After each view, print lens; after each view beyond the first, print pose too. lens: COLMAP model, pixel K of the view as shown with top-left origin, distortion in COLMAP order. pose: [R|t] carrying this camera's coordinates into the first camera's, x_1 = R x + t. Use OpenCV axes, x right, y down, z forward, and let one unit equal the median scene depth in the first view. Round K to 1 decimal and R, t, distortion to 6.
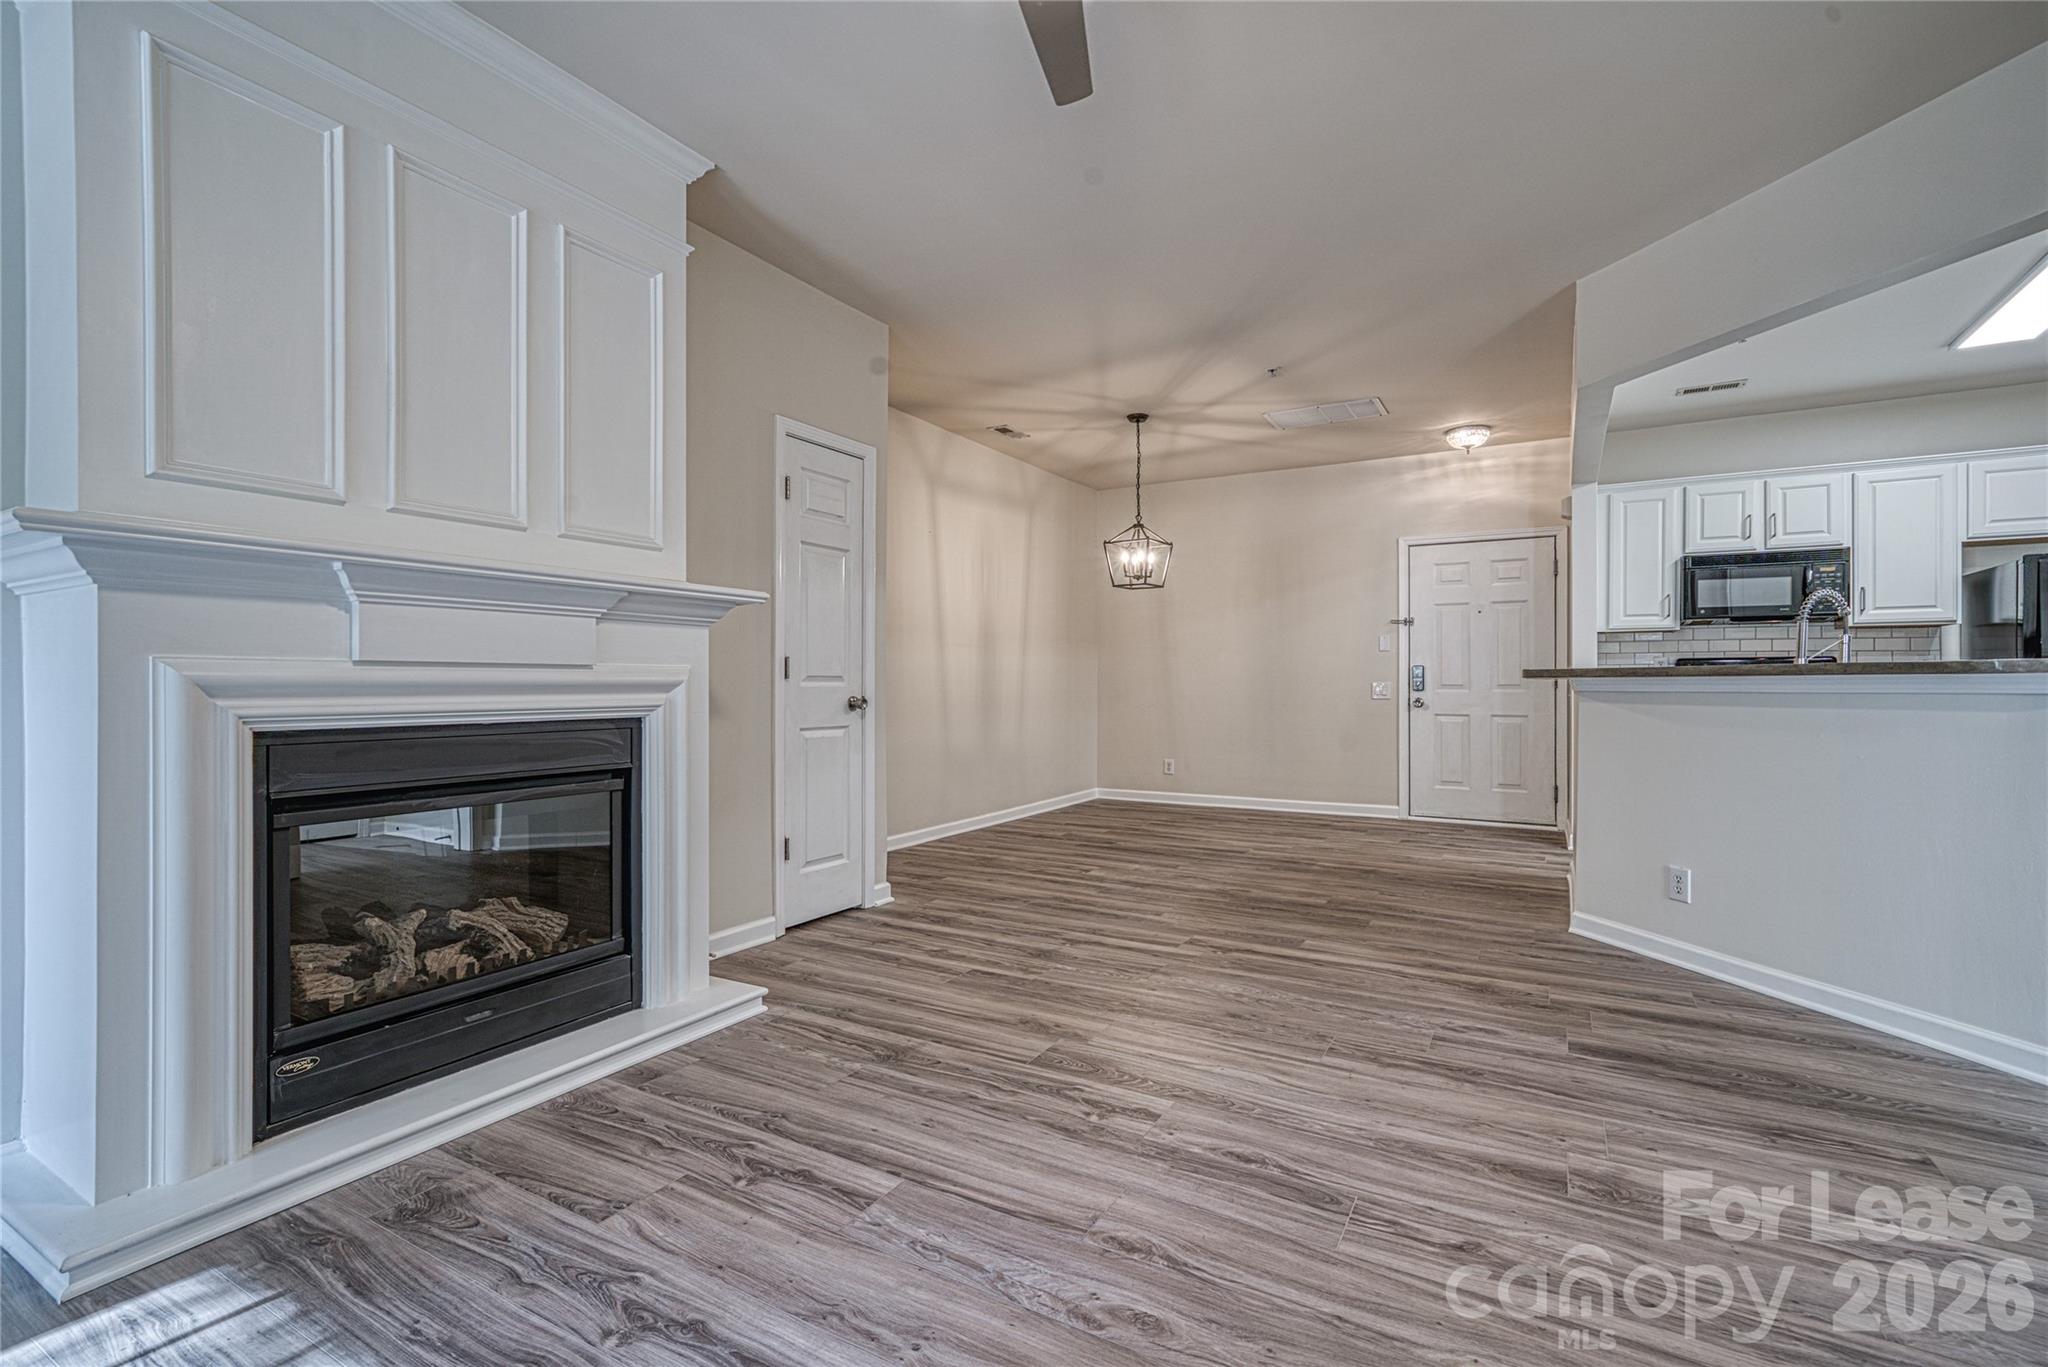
lens RADIAL K [[908.9, 0, 1043.8], [0, 908.9, 682.6], [0, 0, 1]] dist [0.008256, 0.000484]
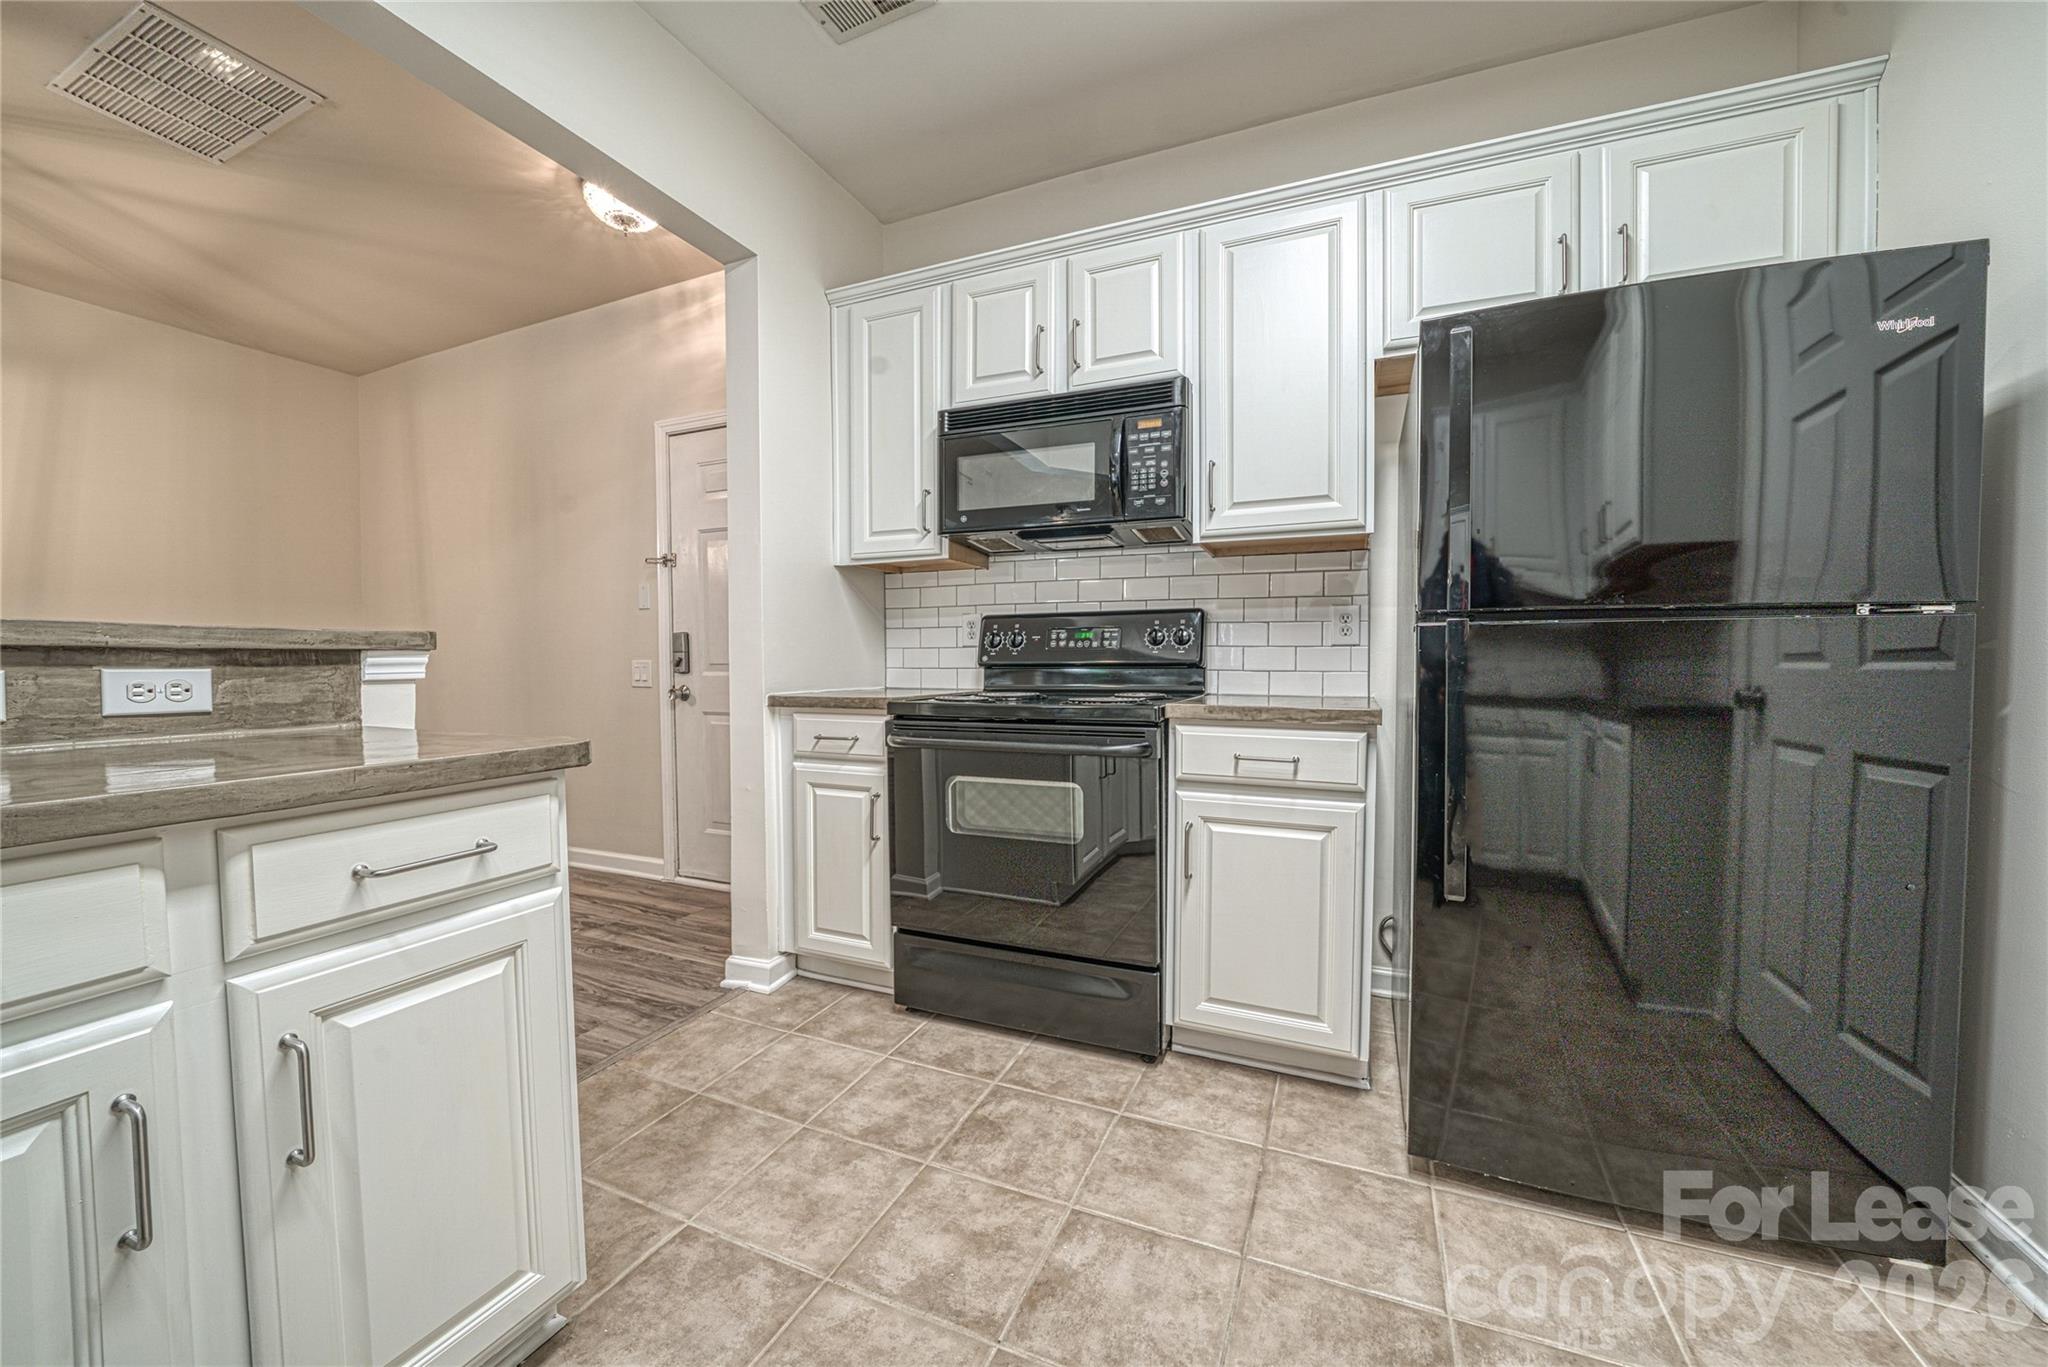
lens RADIAL K [[738.3, 0, 1022.9], [0, 738.3, 686.2], [0, 0, 1]] dist [-0.010800, 0.001878]
pose [[0.993585, -0.005500, 0.112952, 1.031200], [0.001876, 0.999481, 0.032169, 0.003234], [-0.113070, -0.031750, 0.993080, 0.849788]]
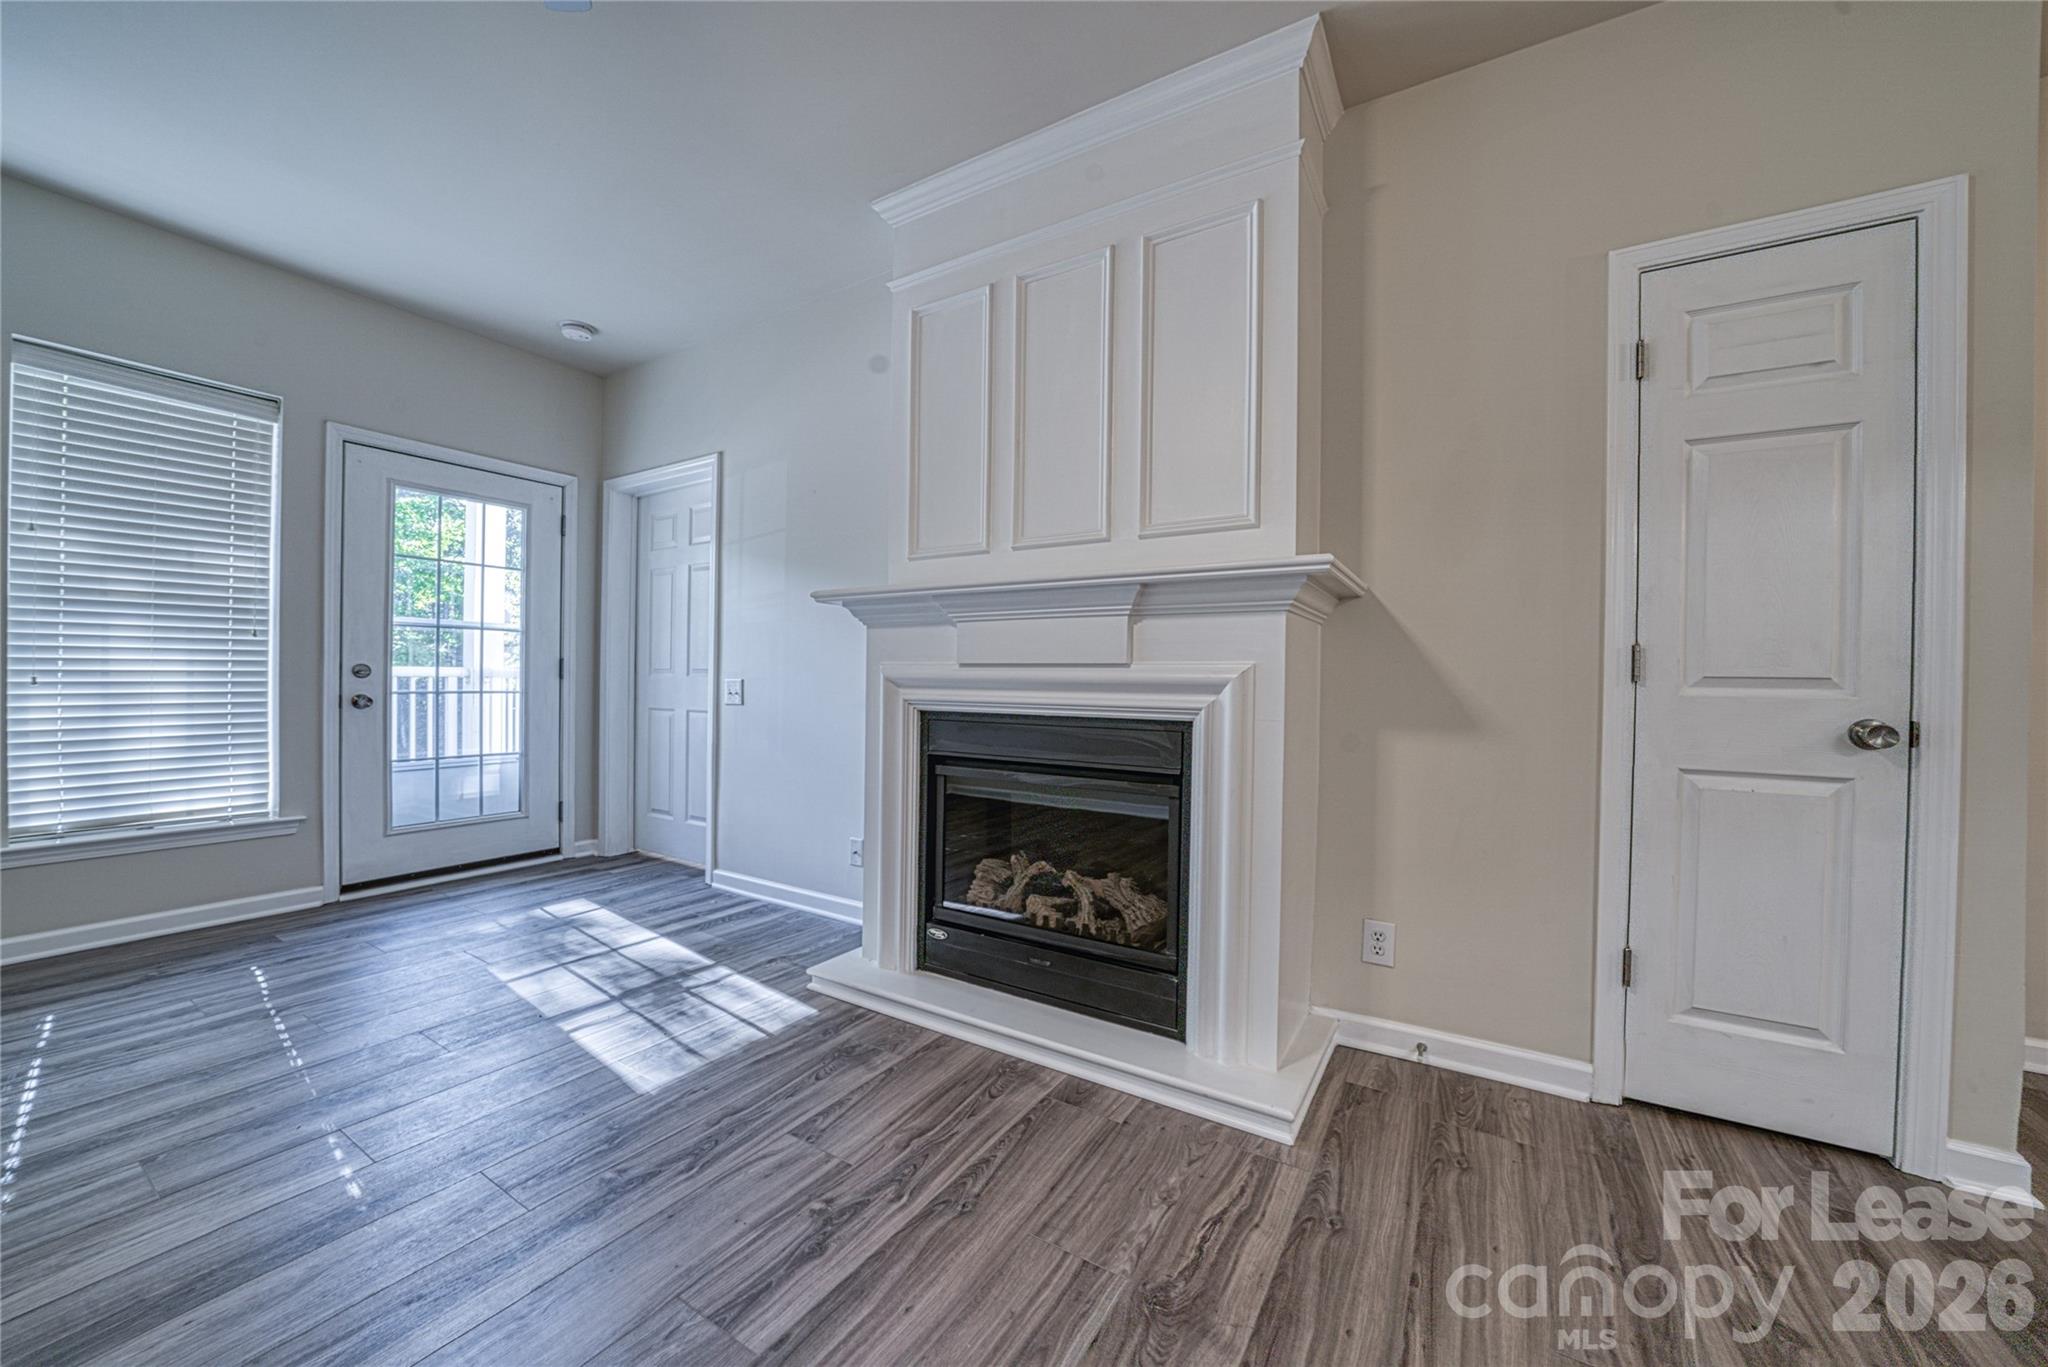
lens RADIAL K [[750.2, 0, 1029.0], [0, 750.2, 681.8], [0, 0, 1]] dist [-0.023936, 0.002452]
pose [[-0.037923, -0.001351, -0.999280, 0.208534], [-0.013086, 0.999914, -0.000855, 0.001473], [0.999195, 0.013045, -0.037937, 0.602477]]
